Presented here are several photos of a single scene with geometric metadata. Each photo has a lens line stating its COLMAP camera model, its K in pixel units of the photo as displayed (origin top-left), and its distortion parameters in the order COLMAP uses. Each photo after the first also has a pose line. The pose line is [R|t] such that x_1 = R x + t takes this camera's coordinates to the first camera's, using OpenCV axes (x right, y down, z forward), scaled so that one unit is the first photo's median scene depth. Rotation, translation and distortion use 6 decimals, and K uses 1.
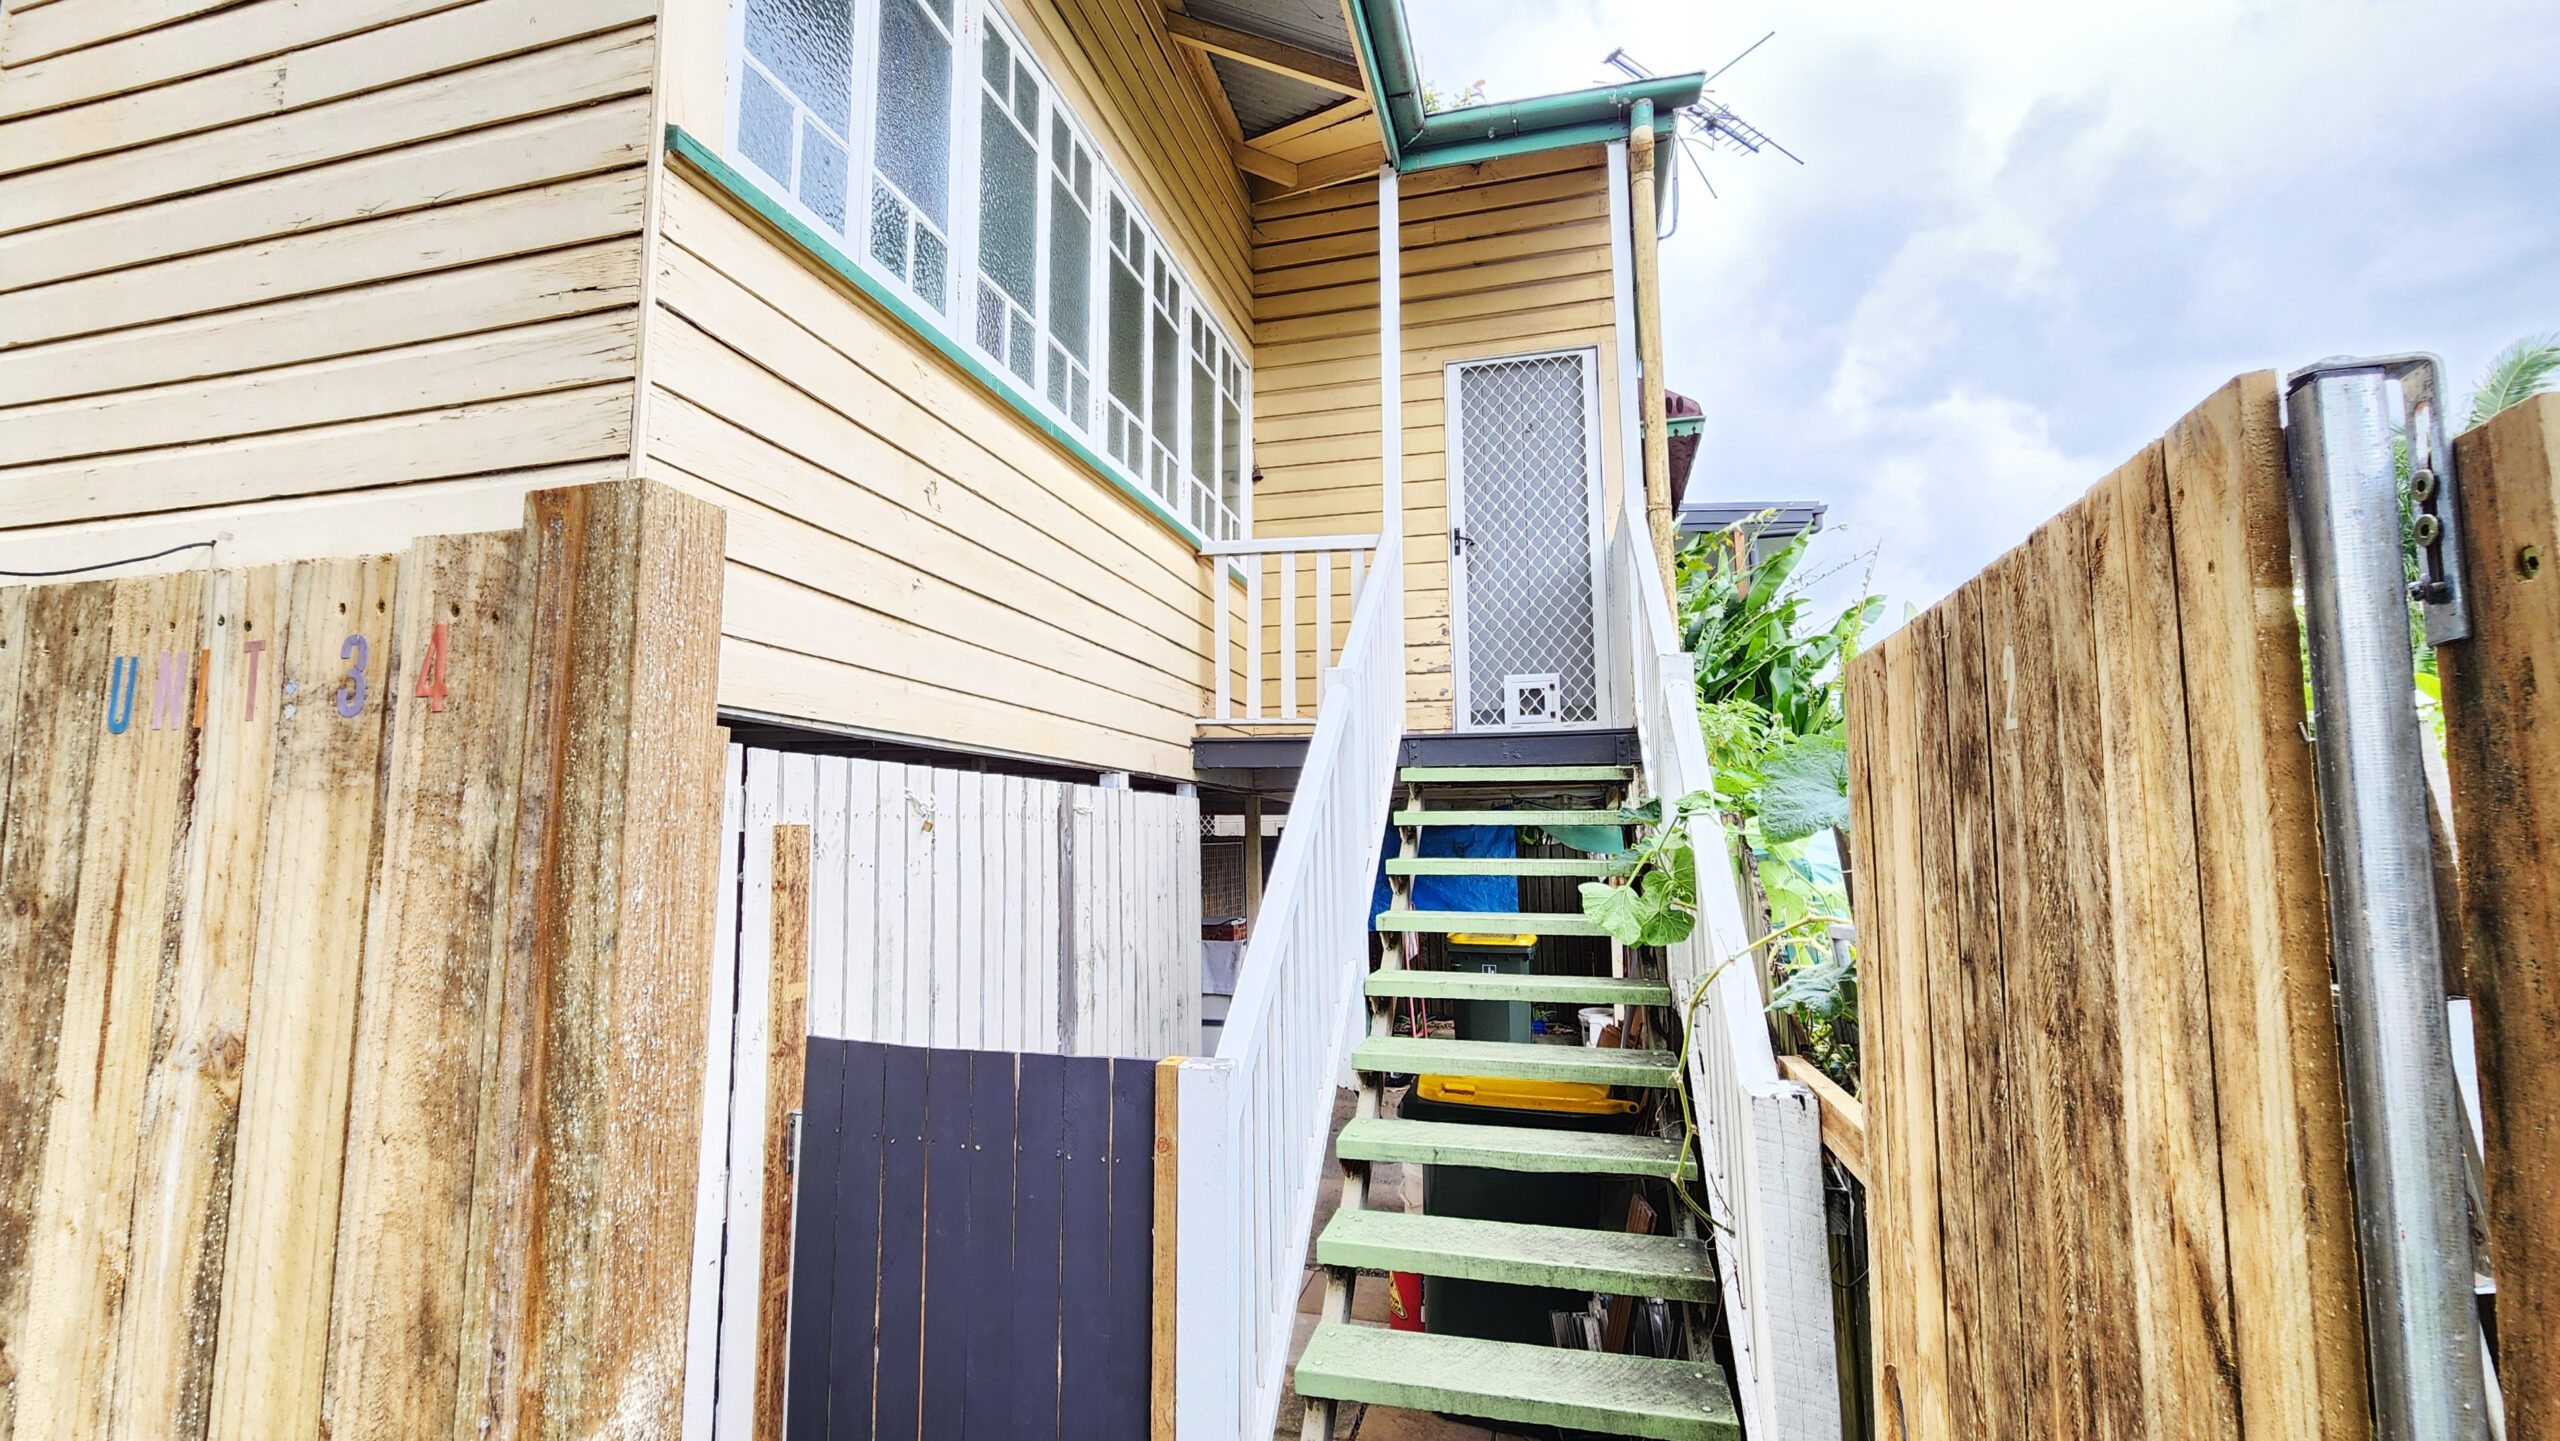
lens RADIAL K [[1115.5, 0, 1269.8], [0, 1115.5, 723.8], [0, 0, 1]] dist [-0.001925, -0.000340]
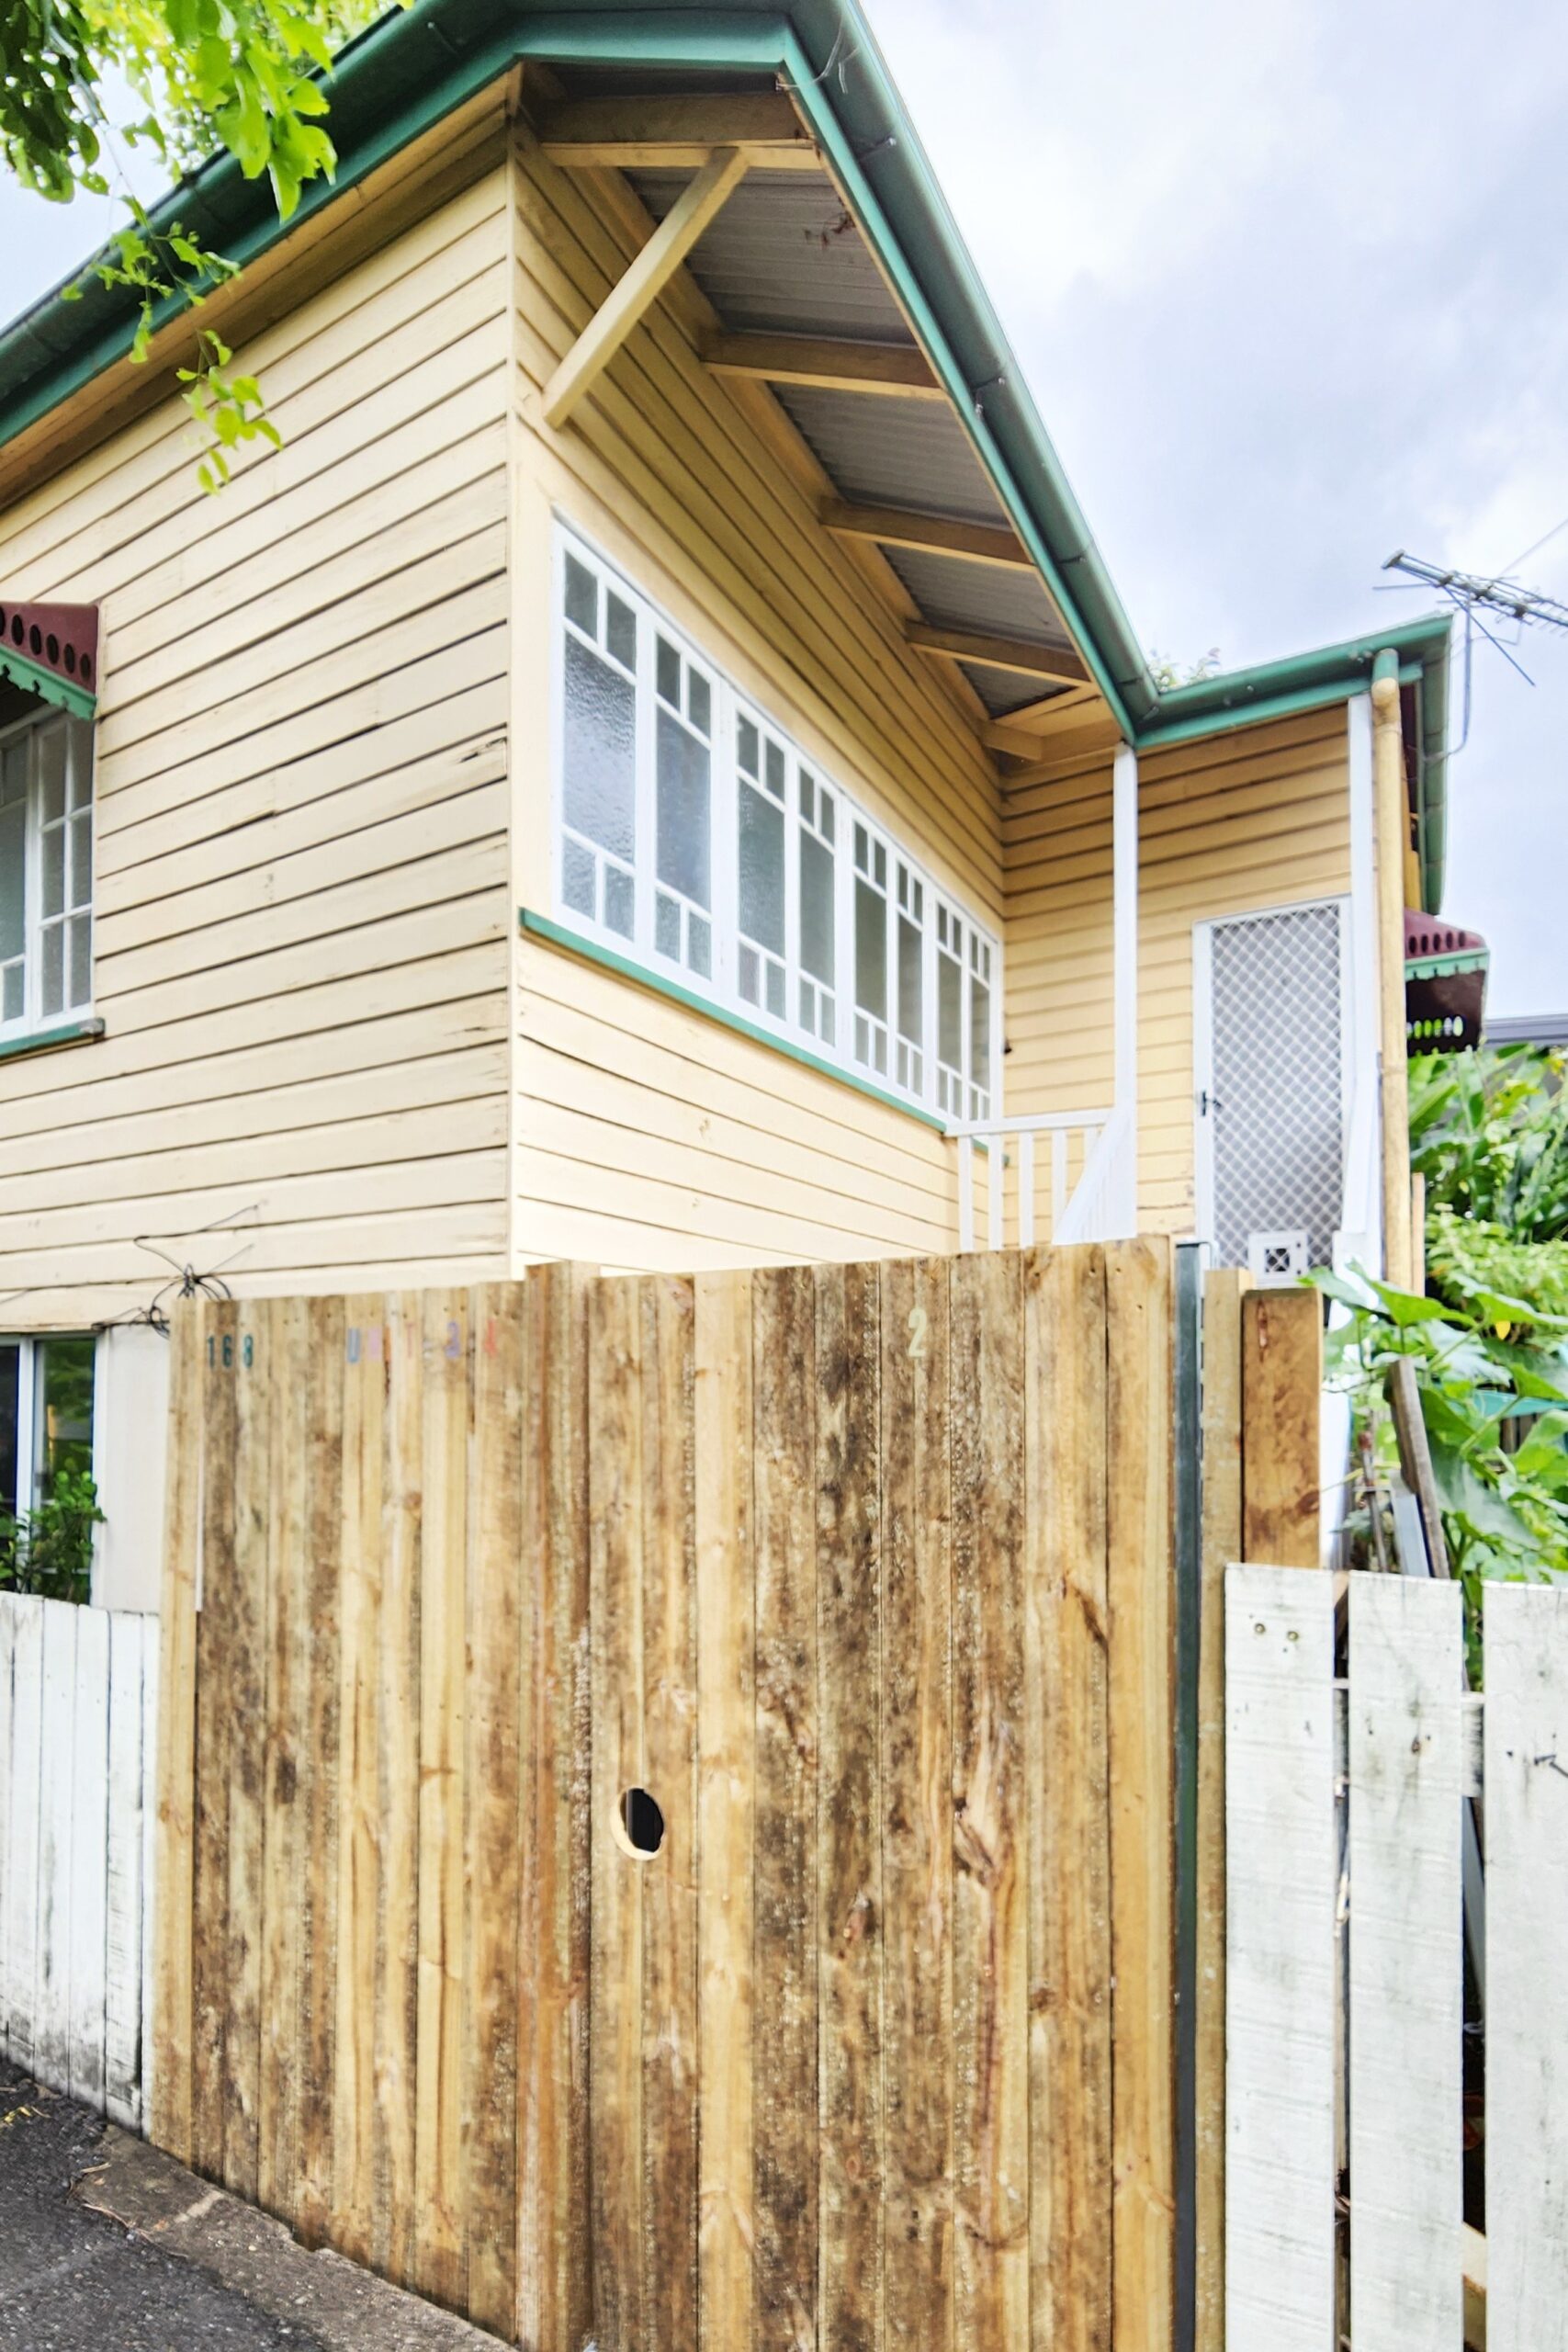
lens RADIAL K [[1171.8, 0, 782.5], [0, 1171.8, 1378.7], [0, 0, 1]] dist [0.001003, 0.000021]
pose [[0.969374, -0.001171, -0.245588, 0.071331], [0.024855, 0.995322, 0.093360, -0.028318], [0.244329, -0.096605, 0.964868, -0.194712]]
